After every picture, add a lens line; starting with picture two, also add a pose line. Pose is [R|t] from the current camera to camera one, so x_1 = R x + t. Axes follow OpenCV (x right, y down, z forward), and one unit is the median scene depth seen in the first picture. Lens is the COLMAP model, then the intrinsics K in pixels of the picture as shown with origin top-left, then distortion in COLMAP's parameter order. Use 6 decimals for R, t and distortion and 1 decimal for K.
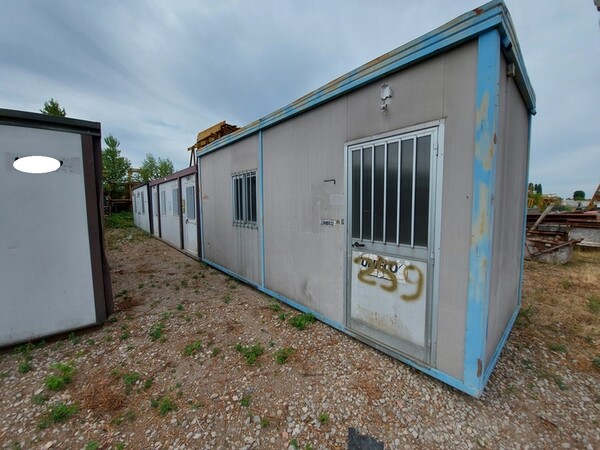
lens RADIAL K [[237.7, 0, 304.0], [0, 237.7, 223.3], [0, 0, 1]] dist [-0.000038, -0.012853]
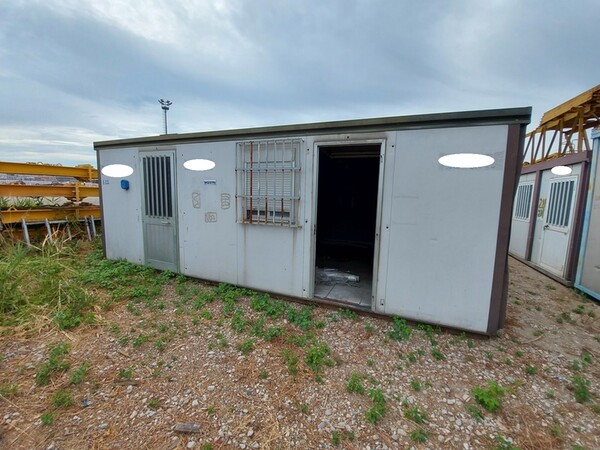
lens RADIAL K [[237.7, 0, 304.0], [0, 237.7, 223.3], [0, 0, 1]] dist [-0.000038, -0.012853]
pose [[0.402459, 0.119463, -0.907609, -0.342993], [-0.107975, 0.990723, 0.082523, 0.002319], [0.909048, 0.064787, 0.411625, -0.045603]]
